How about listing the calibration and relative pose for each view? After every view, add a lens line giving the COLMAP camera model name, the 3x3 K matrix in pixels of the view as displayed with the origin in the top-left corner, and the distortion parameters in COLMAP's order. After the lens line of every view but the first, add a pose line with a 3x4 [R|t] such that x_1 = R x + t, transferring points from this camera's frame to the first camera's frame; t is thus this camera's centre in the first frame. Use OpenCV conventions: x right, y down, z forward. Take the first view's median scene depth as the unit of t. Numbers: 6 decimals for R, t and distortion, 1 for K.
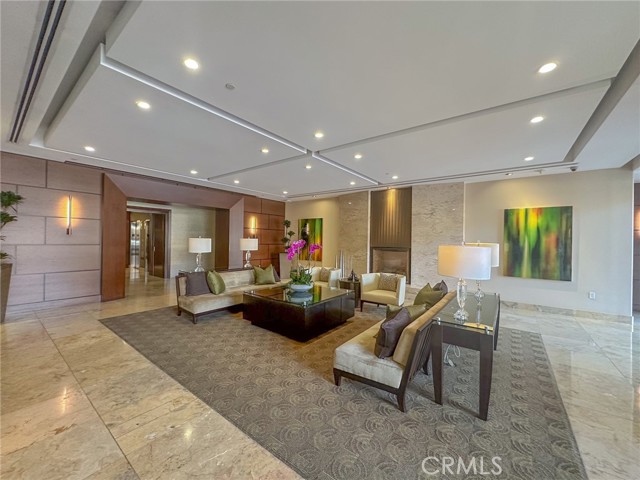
lens RADIAL K [[252.8, 0, 326.0], [0, 252.8, 240.8], [0, 0, 1]] dist [-0.000457, 0.000405]
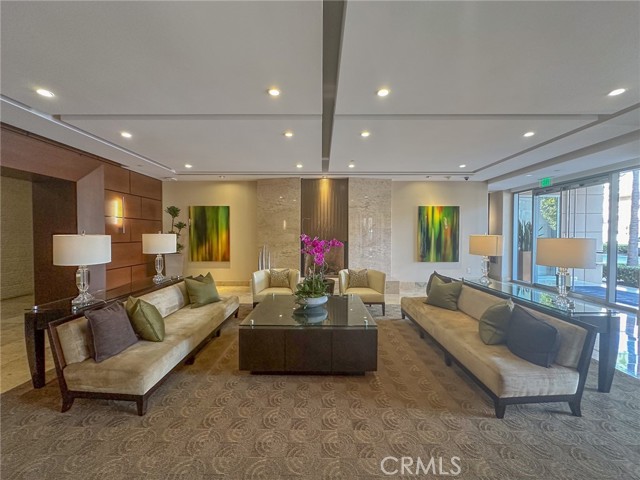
lens RADIAL K [[252.8, 0, 319.5], [0, 252.8, 238.9], [0, 0, 1]] dist [-0.000457, 0.000405]
pose [[0.808637, -0.027660, 0.587657, -0.392844], [0.013950, 0.999515, 0.027849, -0.009793], [-0.588143, -0.014322, 0.808630, 0.317839]]
